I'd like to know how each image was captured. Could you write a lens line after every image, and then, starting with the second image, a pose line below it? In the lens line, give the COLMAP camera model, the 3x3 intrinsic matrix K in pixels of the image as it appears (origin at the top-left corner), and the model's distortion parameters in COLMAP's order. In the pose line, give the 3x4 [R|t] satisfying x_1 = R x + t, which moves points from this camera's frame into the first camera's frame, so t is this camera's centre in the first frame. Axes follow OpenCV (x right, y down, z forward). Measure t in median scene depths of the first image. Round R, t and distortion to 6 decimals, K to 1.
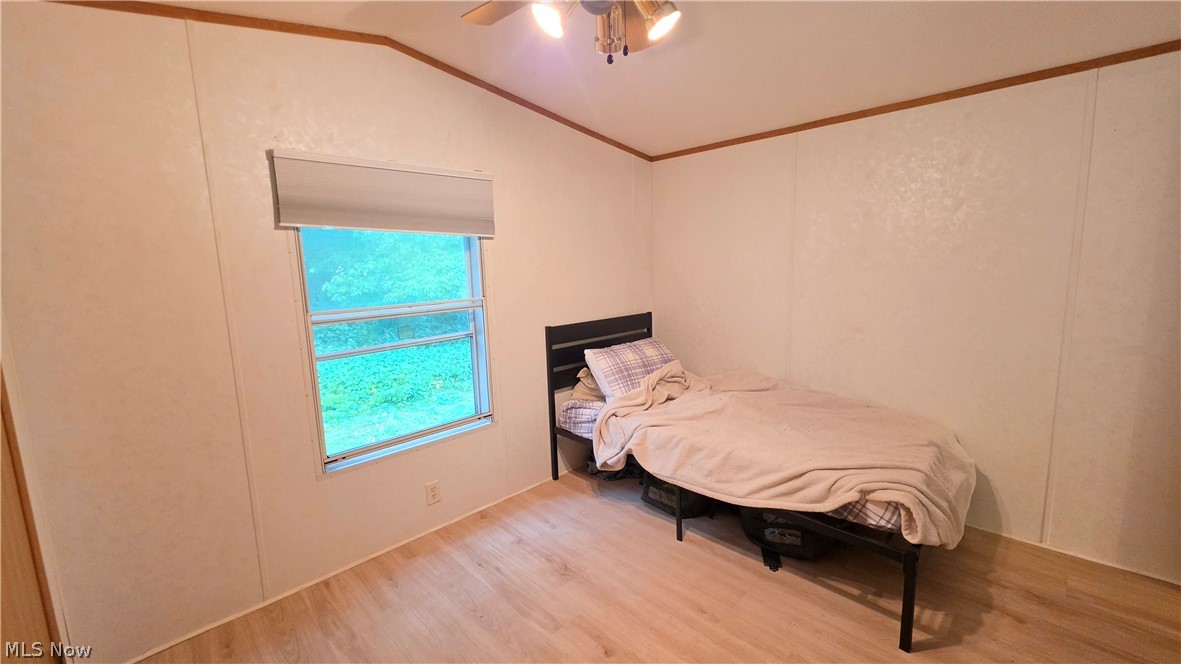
lens RADIAL K [[474.2, 0, 589.3], [0, 474.2, 327.0], [0, 0, 1]] dist [-0.000709, -0.000095]
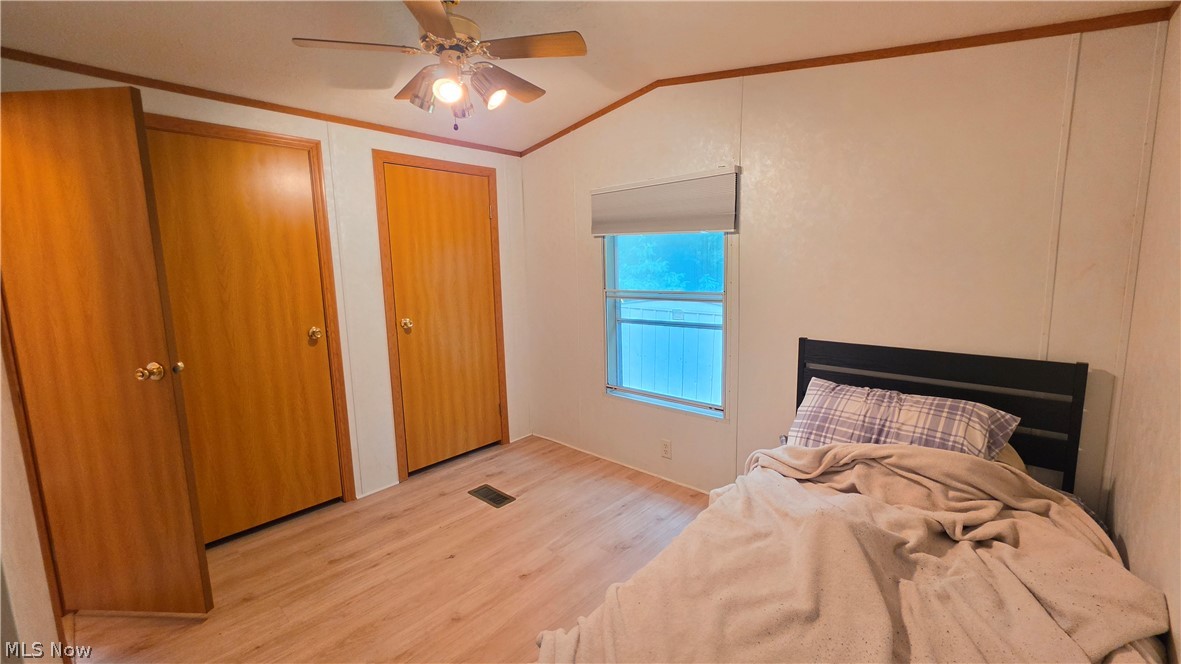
lens RADIAL K [[474.2, 0, 589.3], [0, 474.2, 327.0], [0, 0, 1]] dist [-0.000709, -0.000095]
pose [[0.051826, 0.163427, -0.985193, 0.891823], [-0.111060, 0.981343, 0.156946, -0.136528], [0.992461, 0.101282, 0.069009, 0.770111]]
